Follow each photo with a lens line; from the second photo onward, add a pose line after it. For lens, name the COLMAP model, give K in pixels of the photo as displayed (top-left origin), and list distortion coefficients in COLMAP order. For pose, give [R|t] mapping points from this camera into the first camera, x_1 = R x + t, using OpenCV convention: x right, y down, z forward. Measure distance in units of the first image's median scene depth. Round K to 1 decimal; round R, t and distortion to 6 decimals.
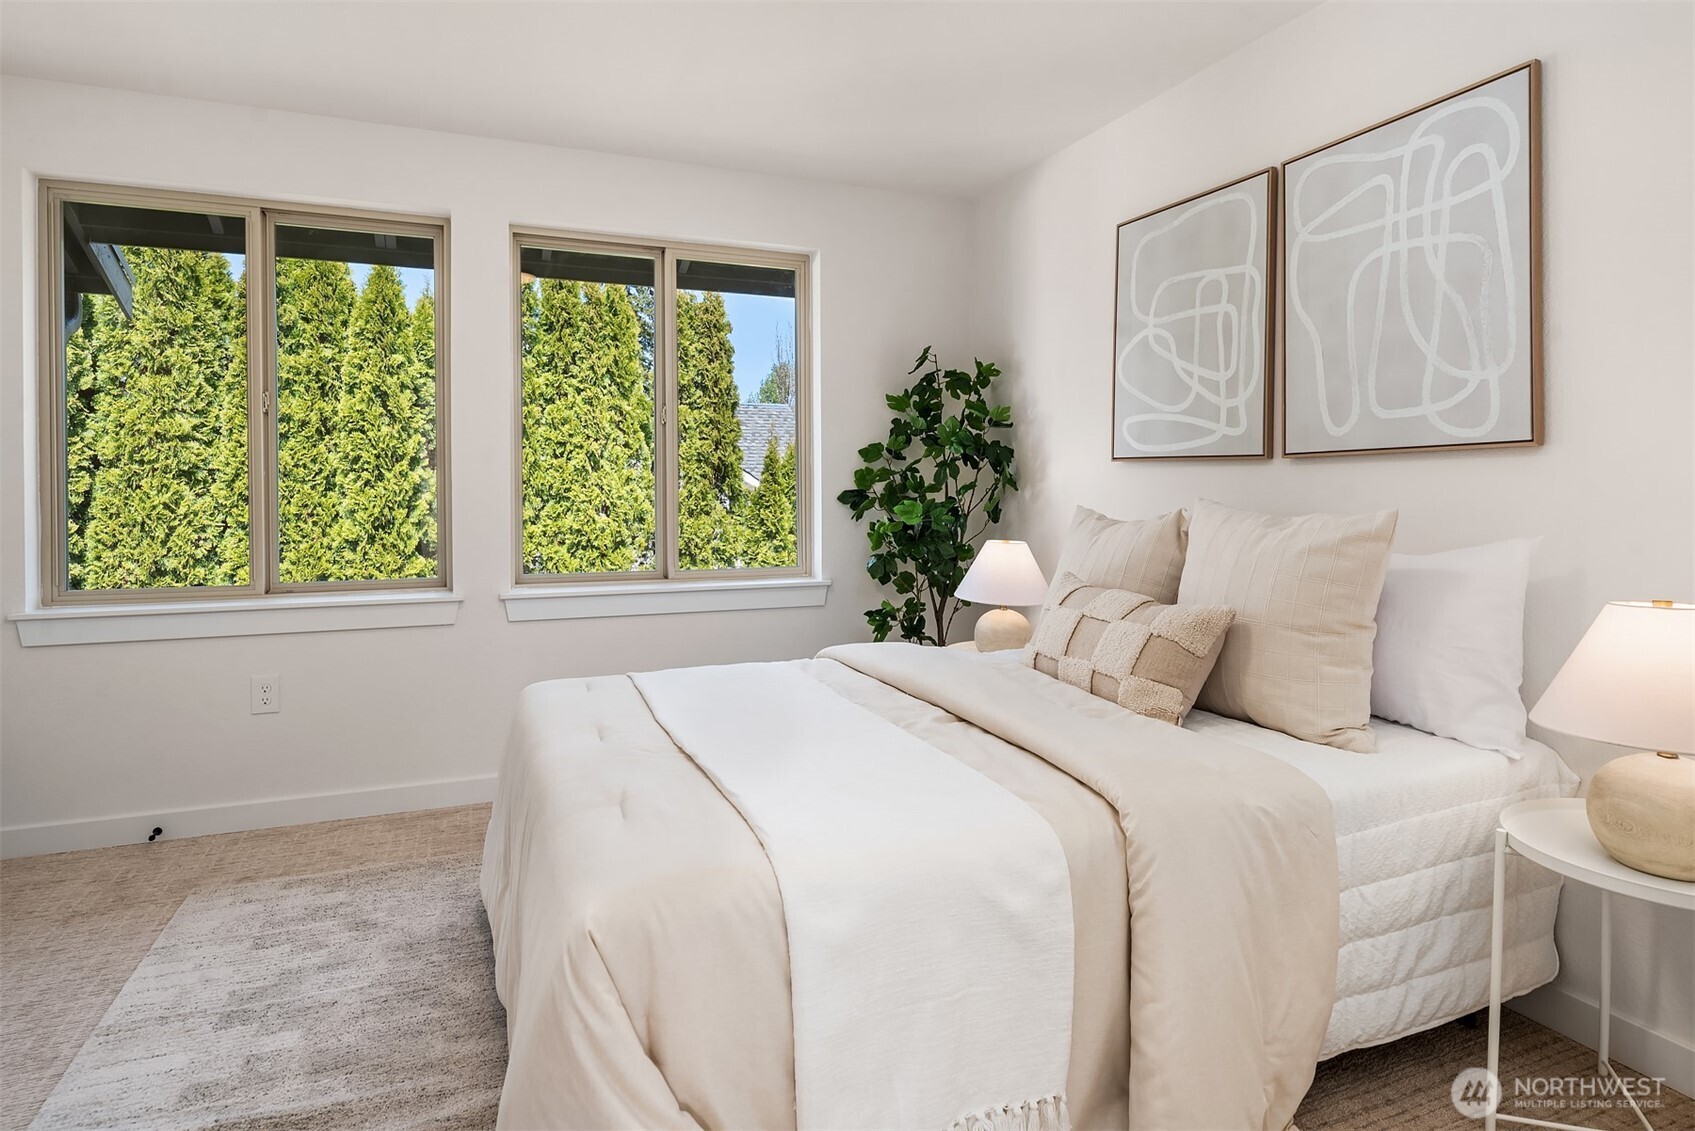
lens RADIAL K [[906.2, 0, 826.6], [0, 906.2, 495.6], [0, 0, 1]] dist [0.016972, -0.008680]
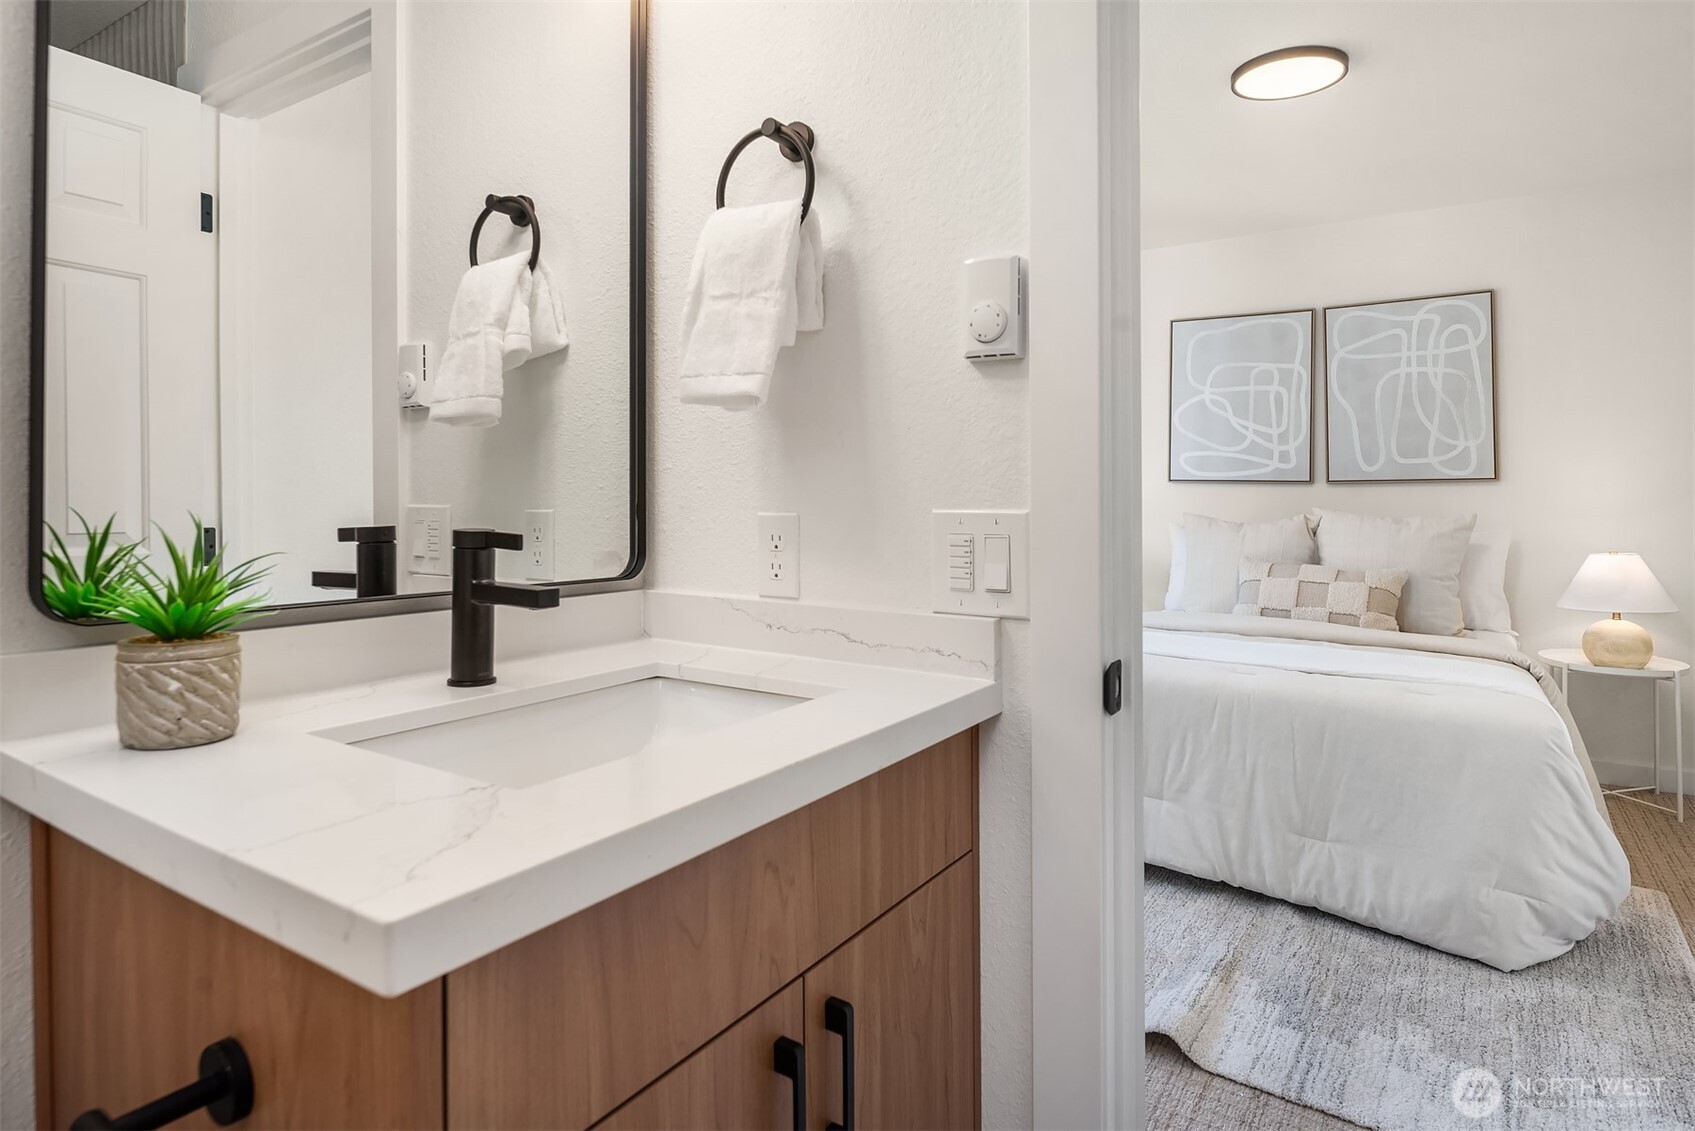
lens RADIAL K [[906.2, 0, 869.4], [0, 906.2, 495.1], [0, 0, 1]] dist [0.016972, -0.008680]
pose [[0.827720, -0.001012, 0.561141, -1.288261], [0.005125, 0.999970, -0.005757, -0.016060], [-0.561118, 0.007642, 0.827700, 0.095815]]
